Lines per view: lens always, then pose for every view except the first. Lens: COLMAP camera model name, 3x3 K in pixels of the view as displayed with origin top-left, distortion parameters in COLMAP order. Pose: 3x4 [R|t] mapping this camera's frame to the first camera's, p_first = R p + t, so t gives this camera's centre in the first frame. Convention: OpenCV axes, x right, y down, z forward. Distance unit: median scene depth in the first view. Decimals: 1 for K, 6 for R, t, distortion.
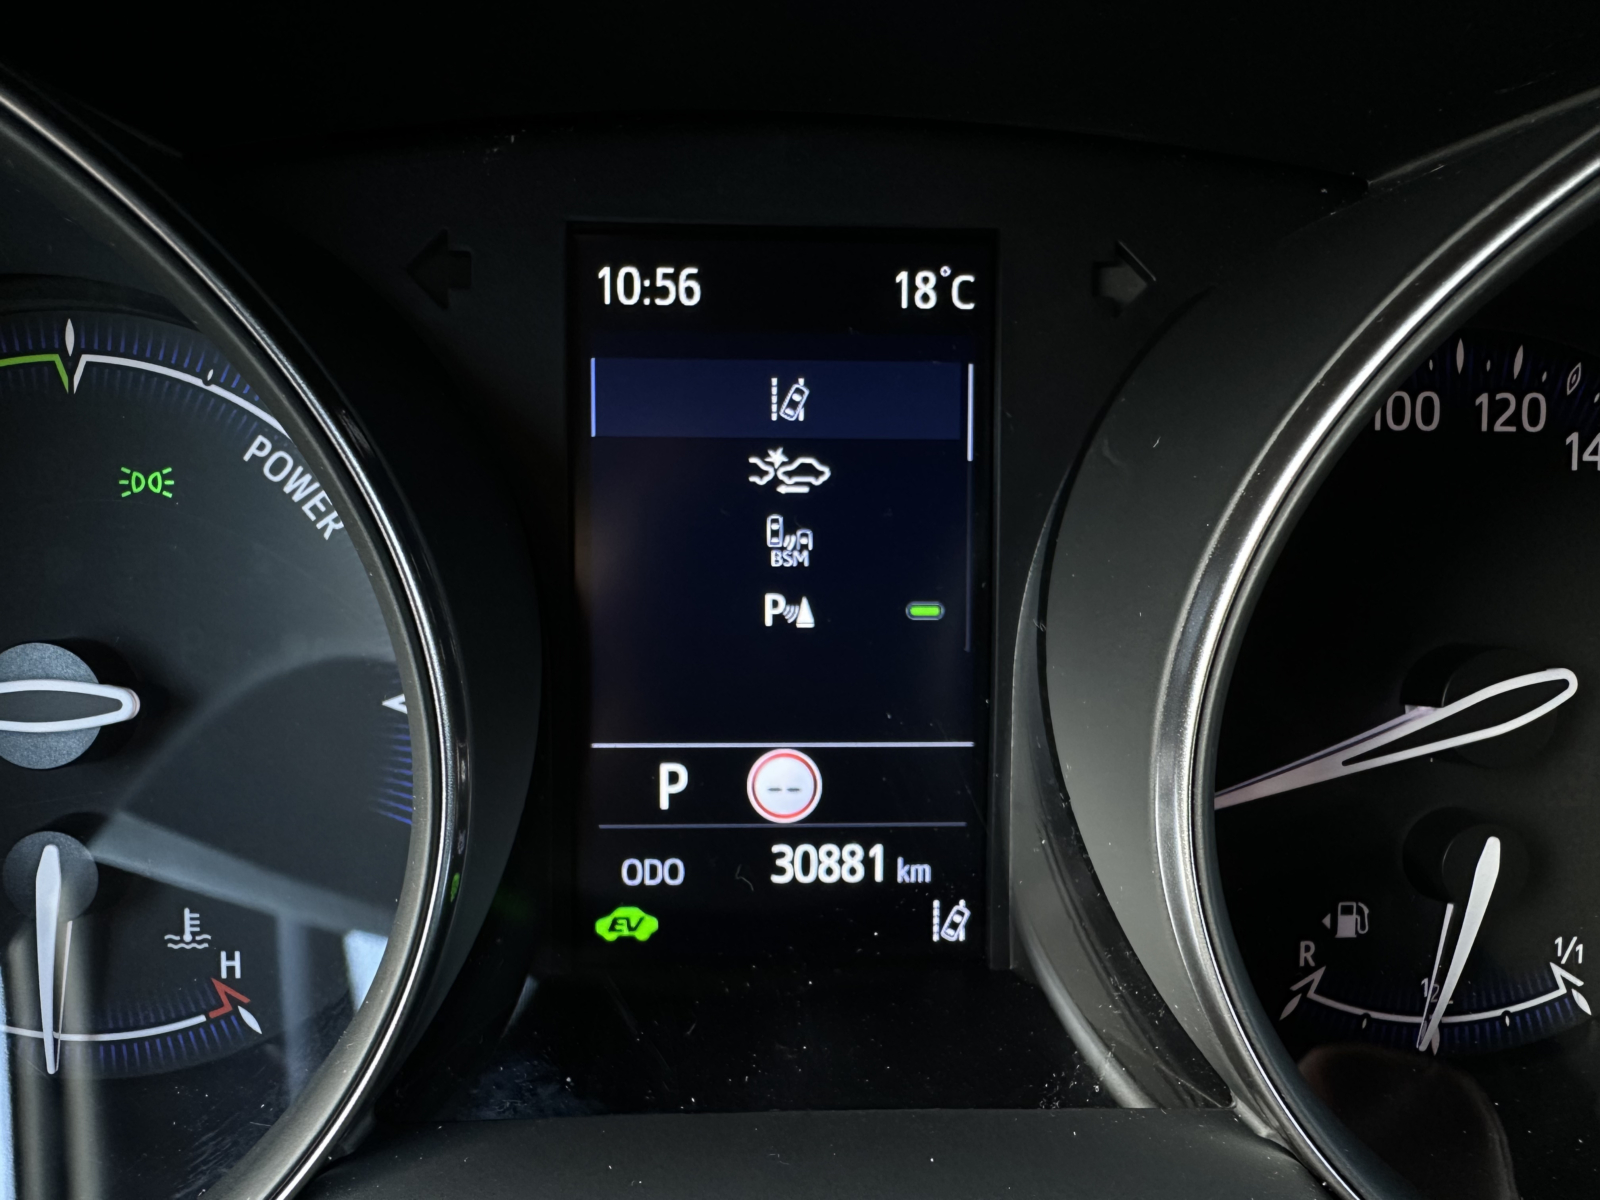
lens RADIAL K [[1134.5, 0, 762.1], [0, 1134.5, 677.2], [0, 0, 1]] dist [-0.012955, -0.000519]
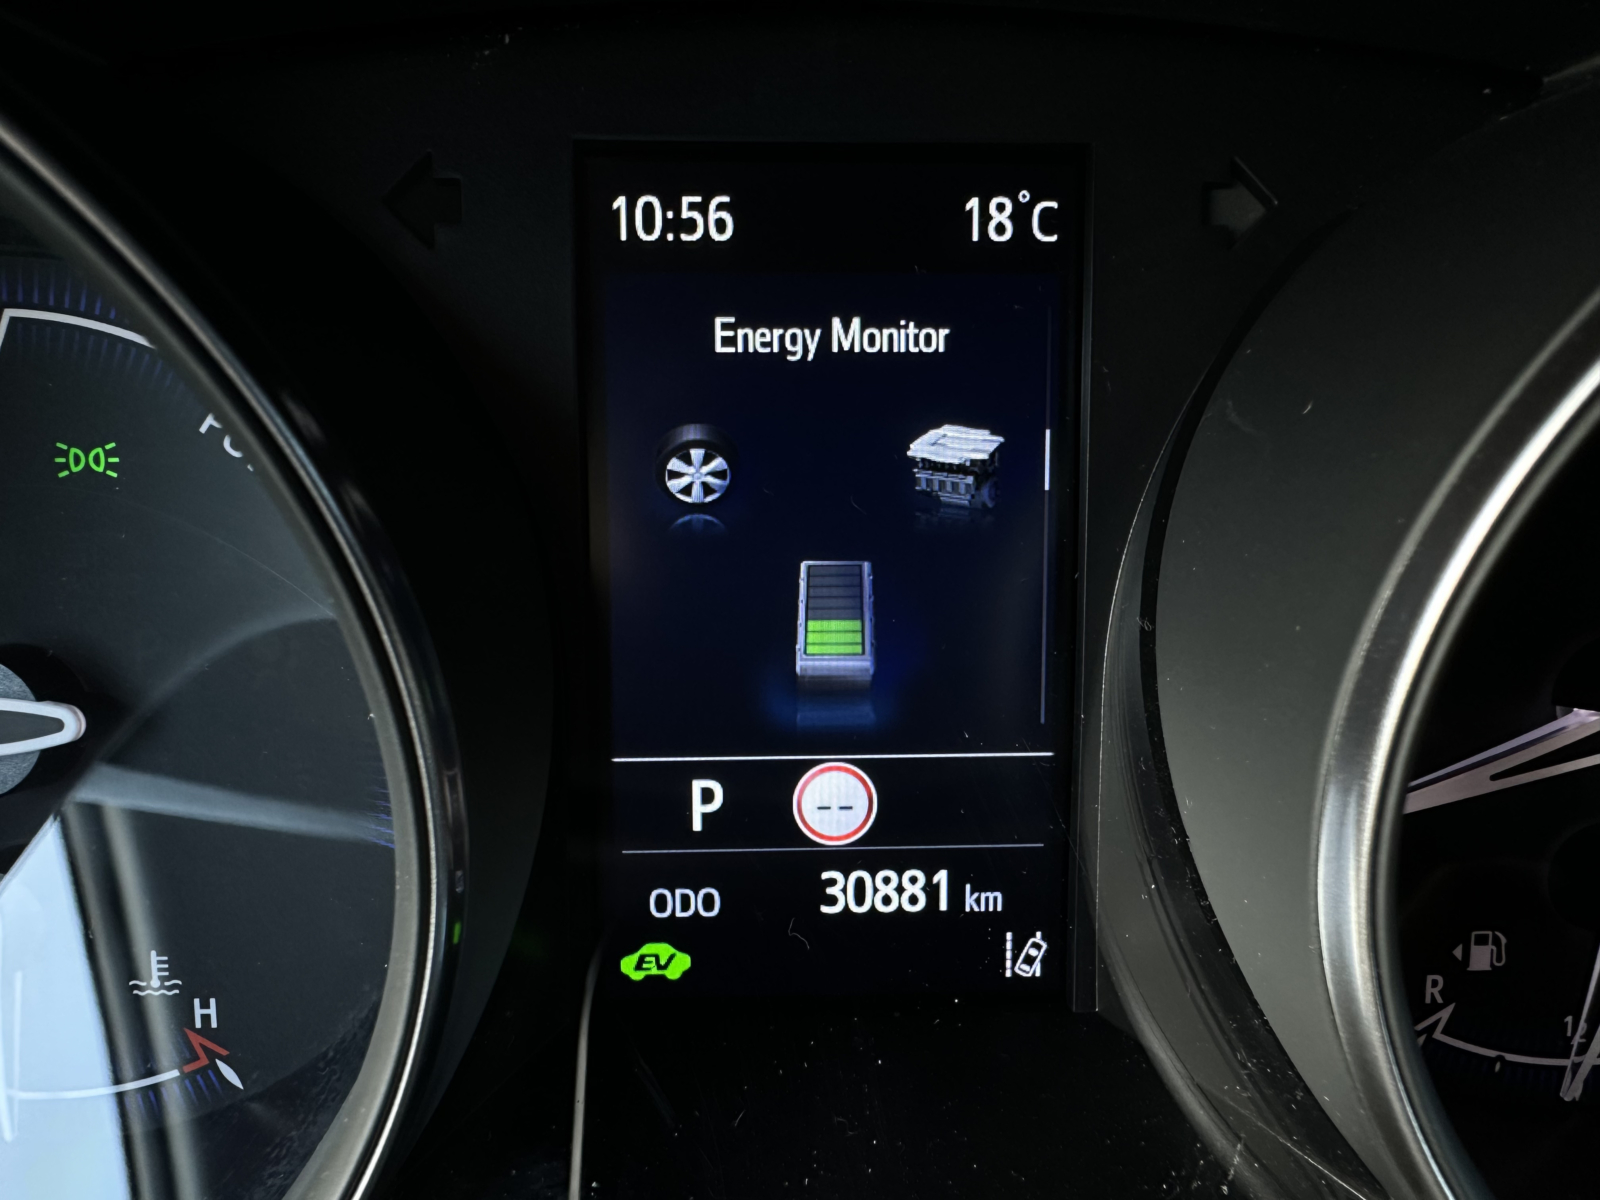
lens RADIAL K [[1134.5, 0, 762.0], [0, 1134.5, 675.6], [0, 0, 1]] dist [-0.012955, -0.000519]
pose [[0.999915, -0.007762, -0.010455, -0.027195], [0.008283, 0.998673, 0.050827, -0.048055], [0.010046, -0.050909, 0.998653, 0.143159]]
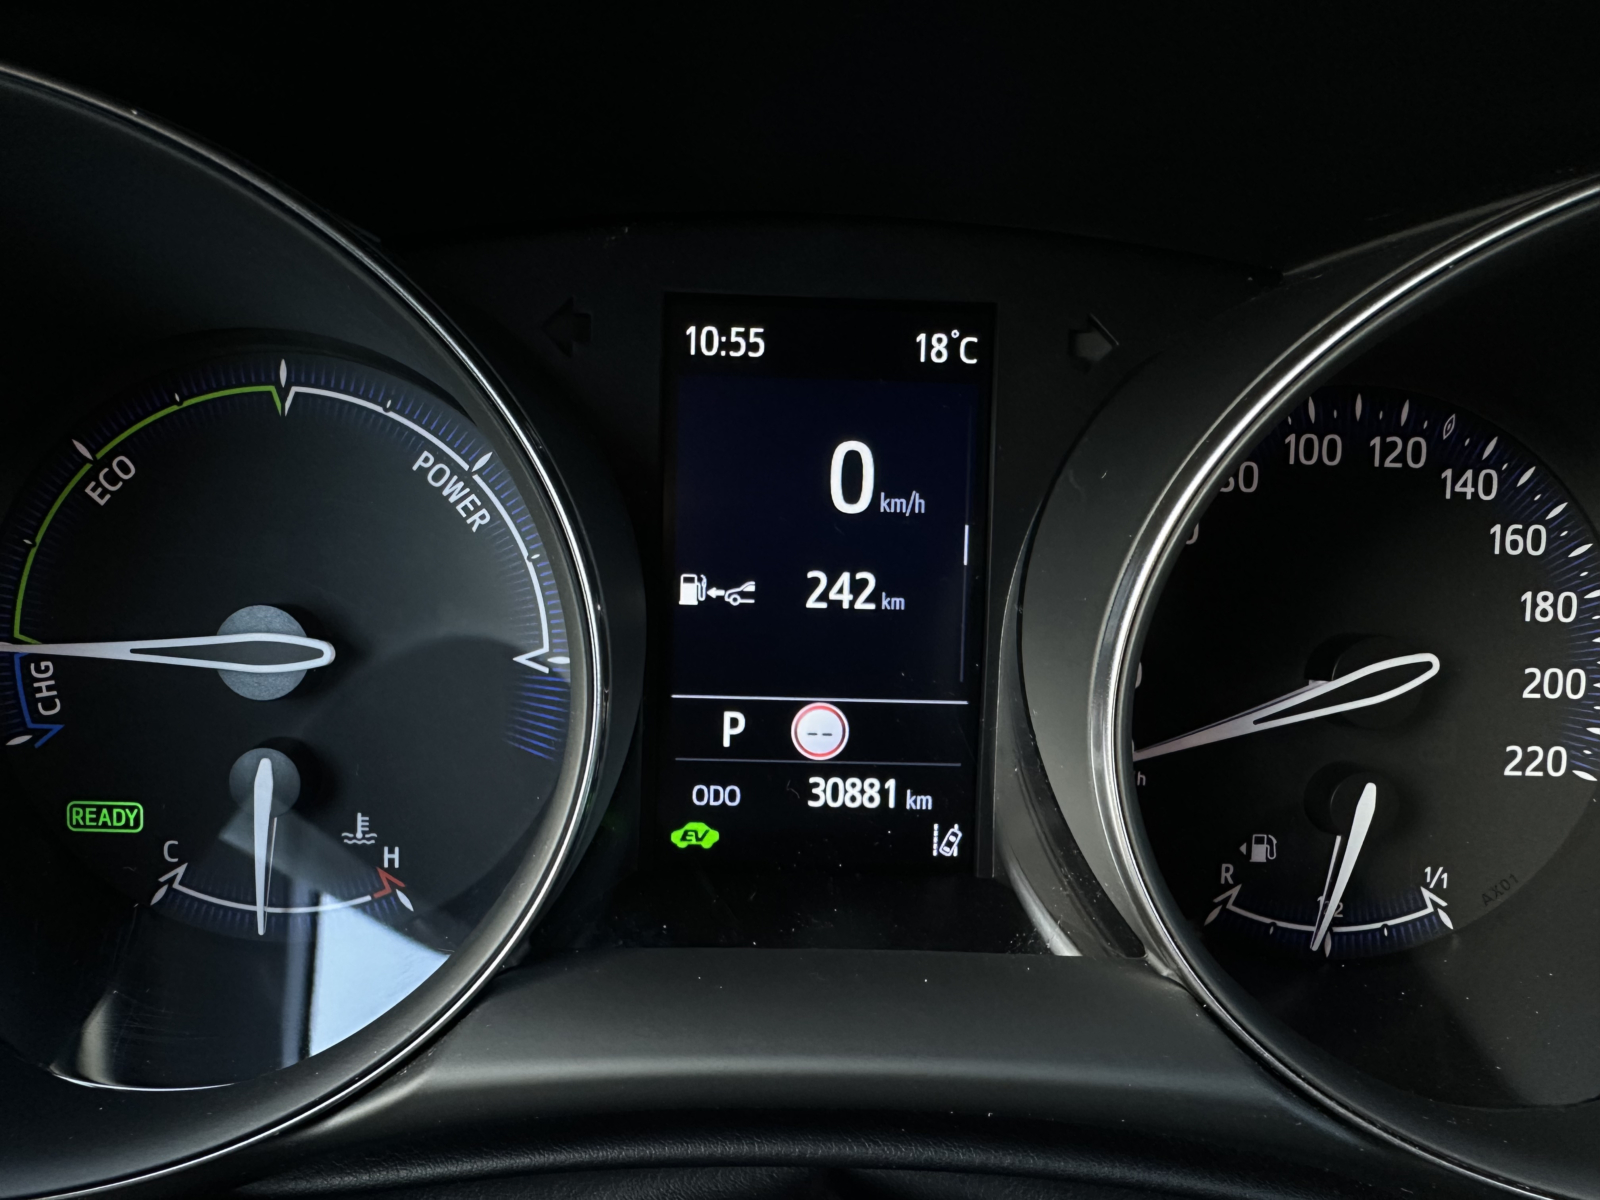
lens RADIAL K [[1134.5, 0, 756.4], [0, 1134.5, 682.4], [0, 0, 1]] dist [-0.012955, -0.000519]
pose [[0.999574, 0.023922, -0.016725, -0.033226], [-0.023829, 0.999700, 0.005742, 0.035833], [0.016857, -0.005341, 0.999844, -0.296253]]
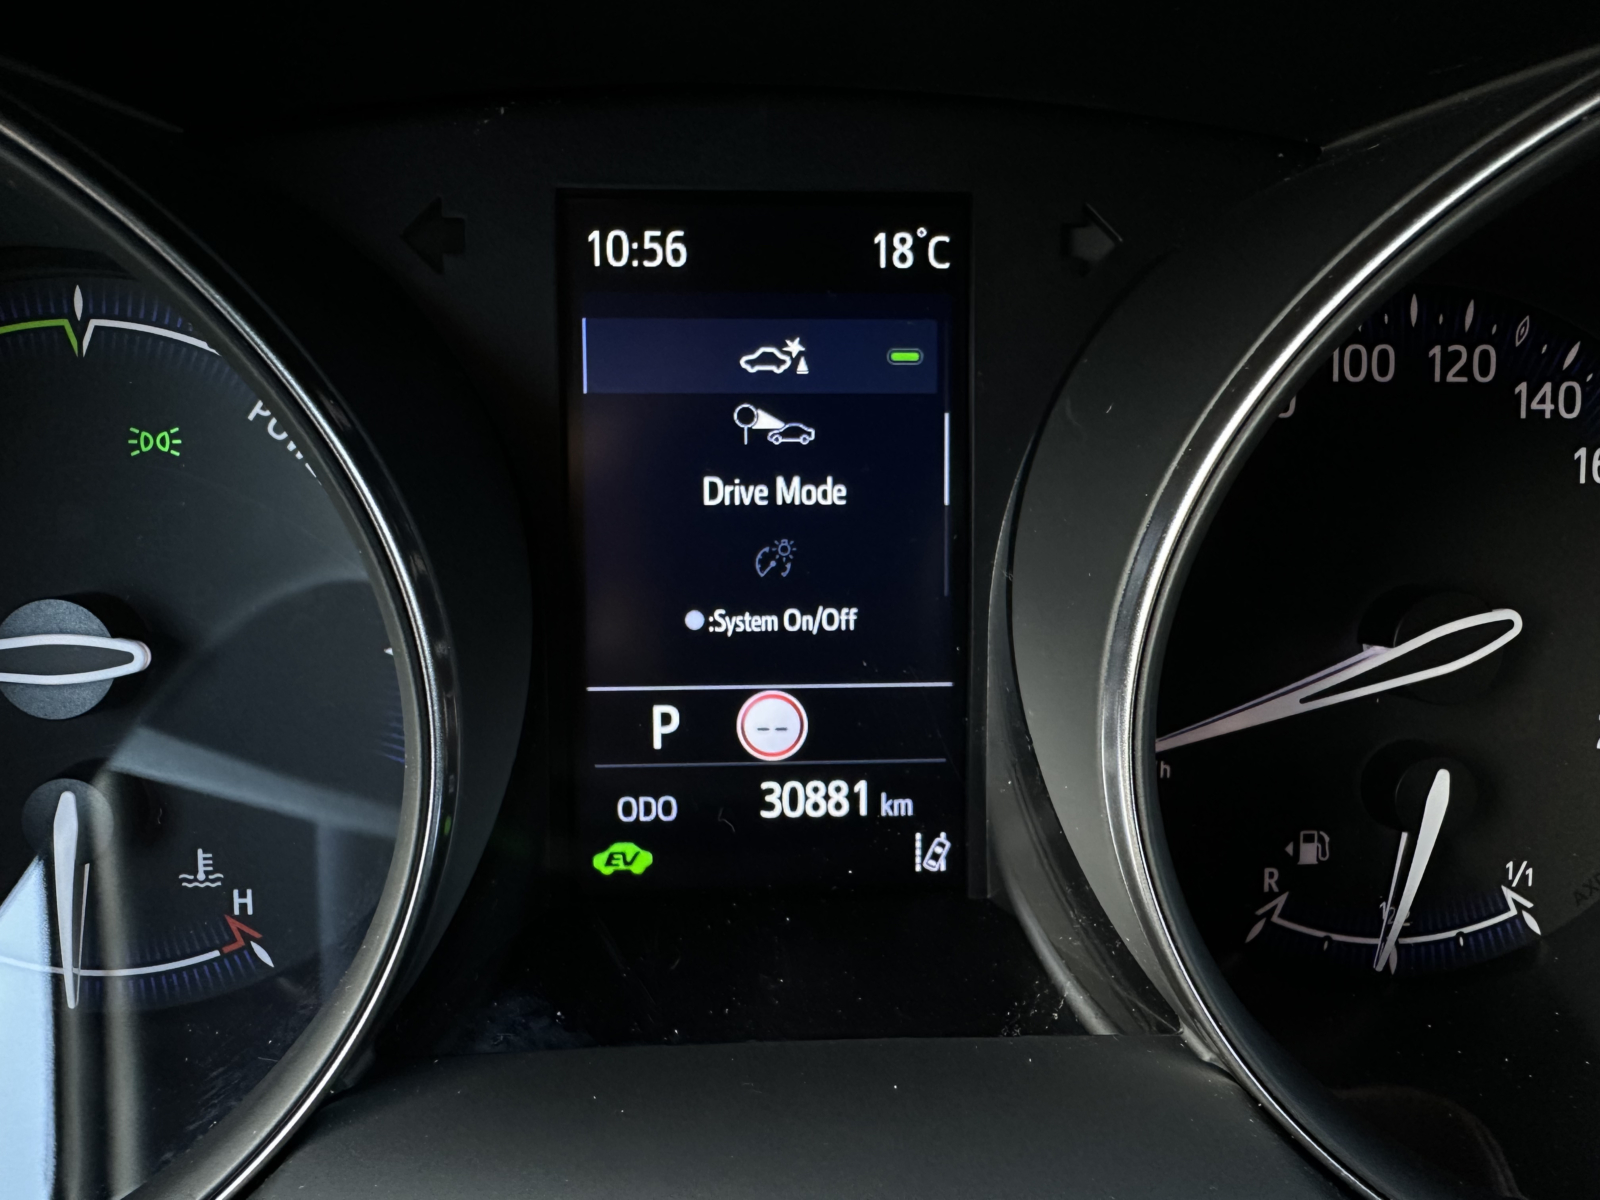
lens RADIAL K [[1133.7, 0, 801.4], [0, 1133.7, 597.2], [0, 0, 1]] dist [-0.015232, 0.002924]
pose [[0.999915, -0.007995, 0.010332, 0.038060], [0.007869, 0.999895, 0.012175, -0.036336], [-0.010428, -0.012093, 0.999872, -0.046141]]
